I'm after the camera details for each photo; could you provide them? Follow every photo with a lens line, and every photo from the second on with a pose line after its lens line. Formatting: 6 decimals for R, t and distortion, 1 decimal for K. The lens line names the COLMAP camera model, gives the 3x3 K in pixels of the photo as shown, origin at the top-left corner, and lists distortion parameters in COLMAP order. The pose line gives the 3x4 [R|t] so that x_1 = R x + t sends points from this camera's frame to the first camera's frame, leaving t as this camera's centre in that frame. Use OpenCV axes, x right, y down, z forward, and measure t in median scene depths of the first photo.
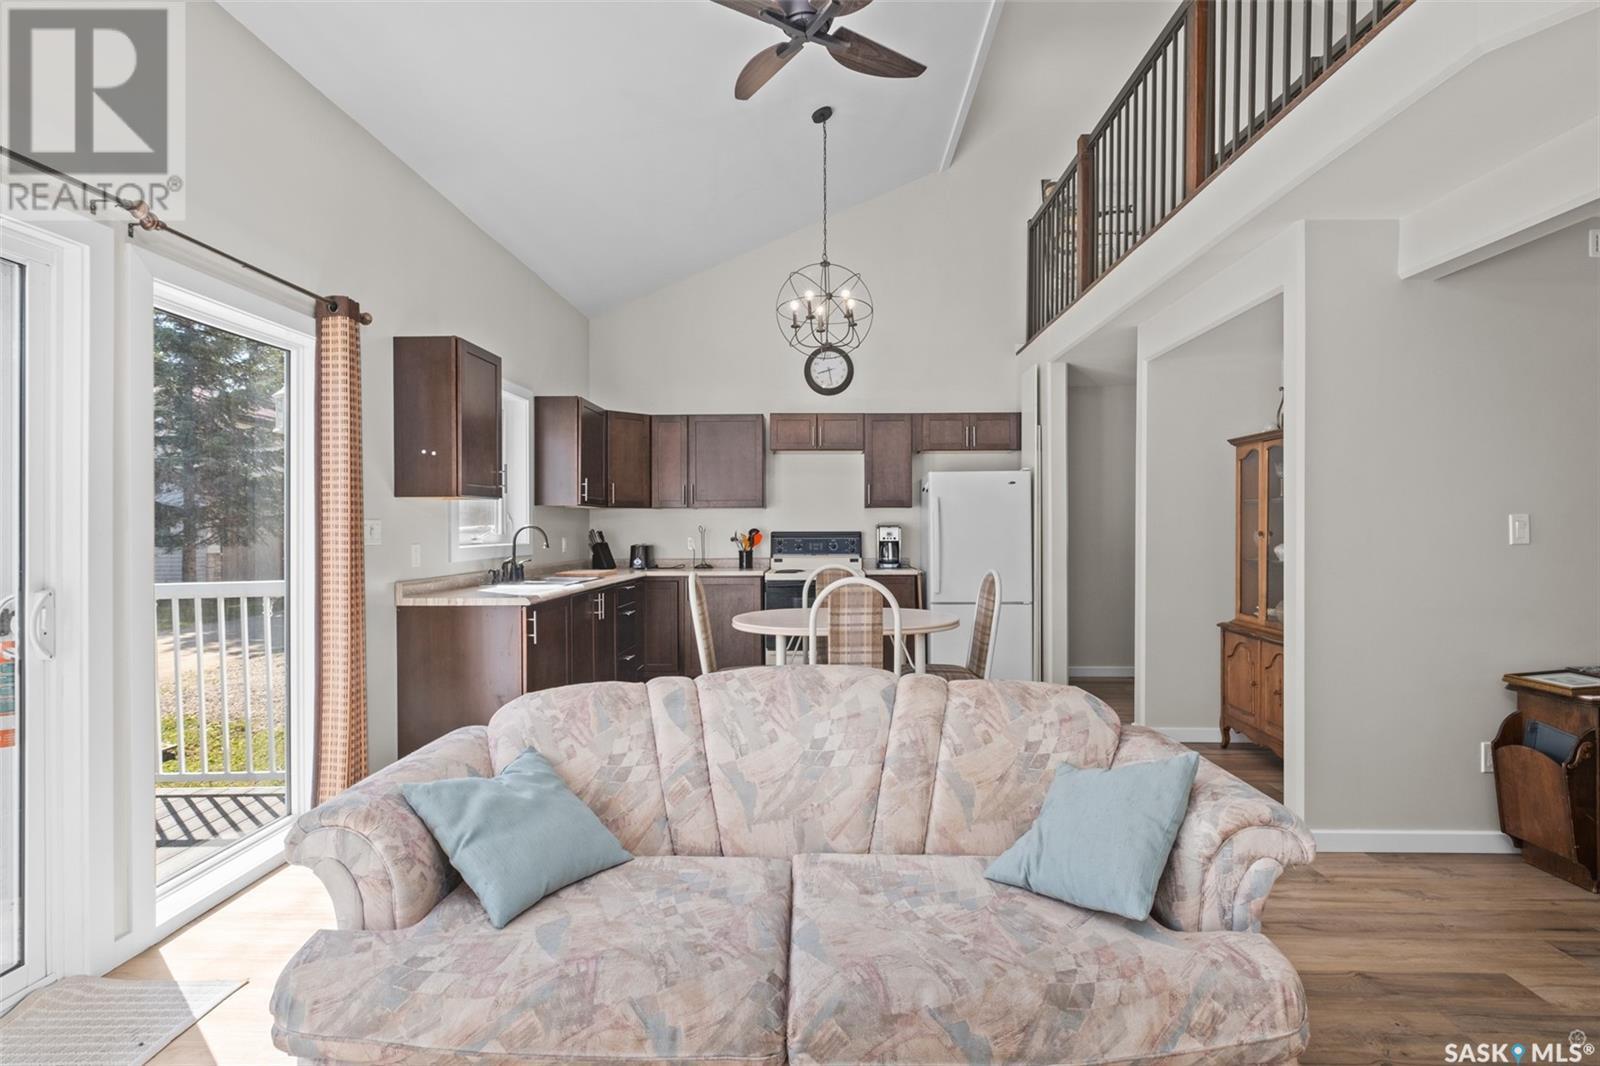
lens RADIAL K [[767.1, 0, 802.6], [0, 767.1, 530.7], [0, 0, 1]] dist [0.001293, -0.001720]
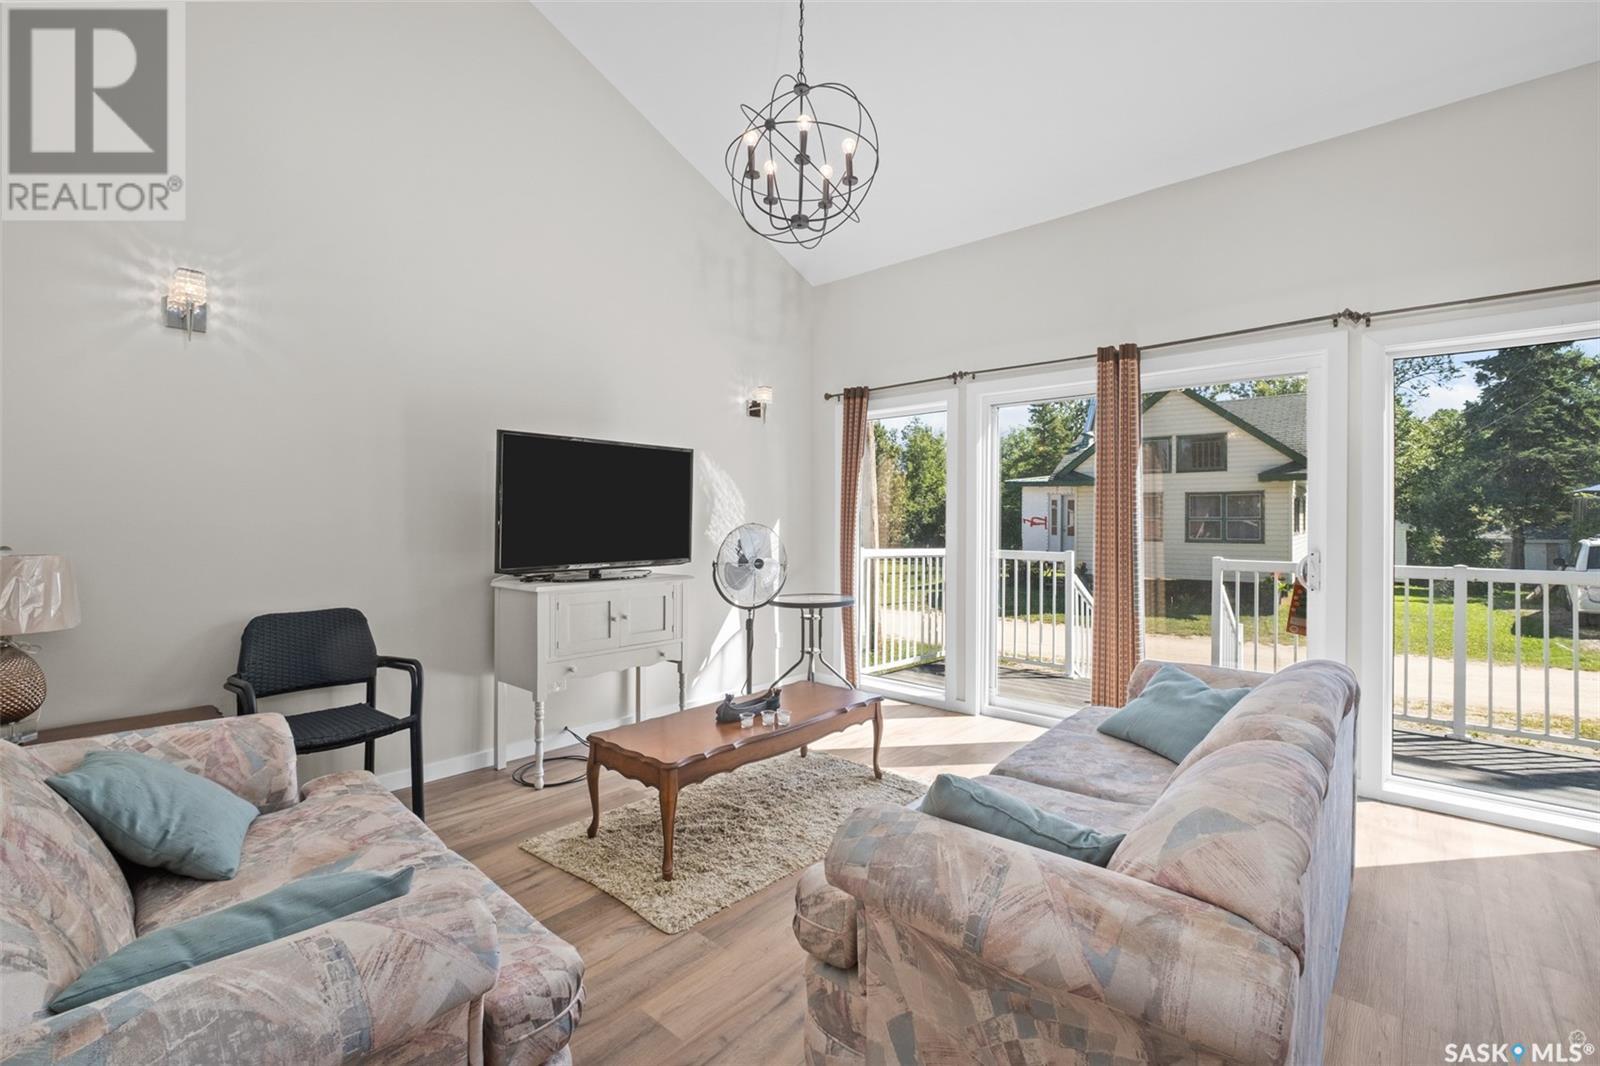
lens RADIAL K [[683.9, 0, 804.8], [0, 683.9, 523.0], [0, 0, 1]] dist [-0.004413, 0.000015]
pose [[-0.645887, 0.003279, -0.763426, 0.975871], [-0.007840, 0.999910, 0.010928, 0.003151], [0.763393, 0.013044, -0.645803, 1.125311]]
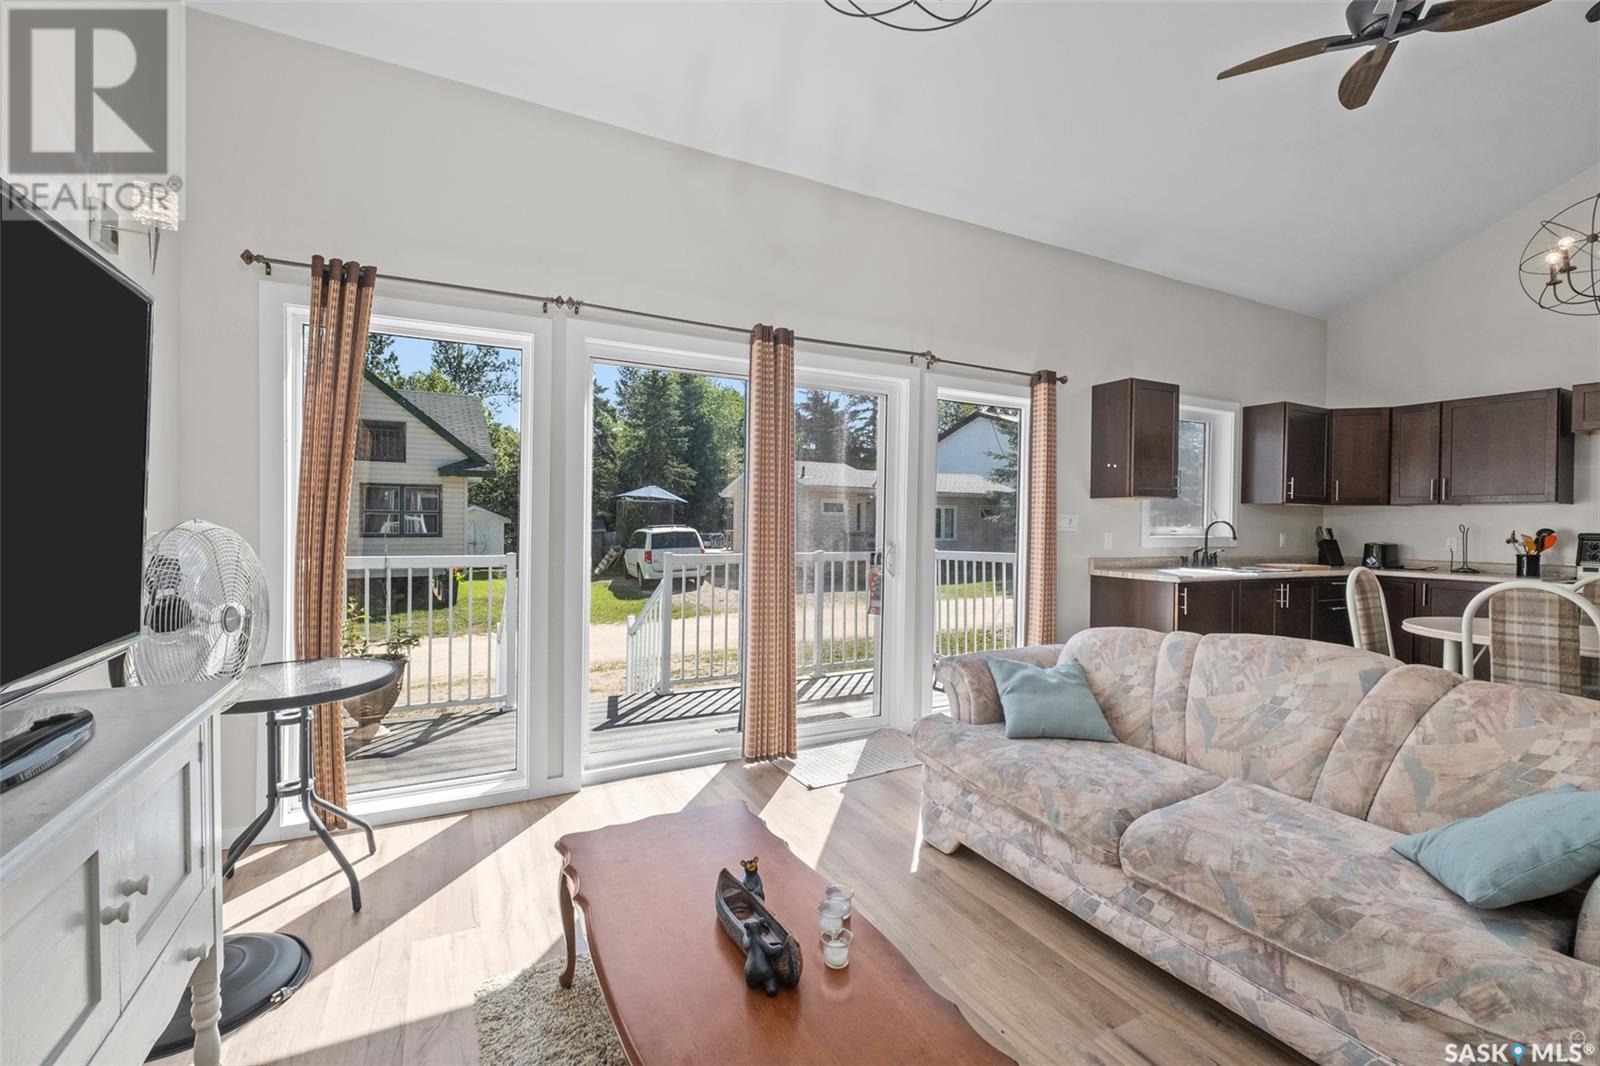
lens RADIAL K [[683.9, 0, 800.0], [0, 683.9, 532.0], [0, 0, 1]] dist [-0.004413, 0.000015]
pose [[0.481899, 0.023312, -0.875916, 0.558321], [-0.020172, 0.999676, 0.015507, 0.016959], [0.875994, 0.010196, 0.482214, -0.145039]]
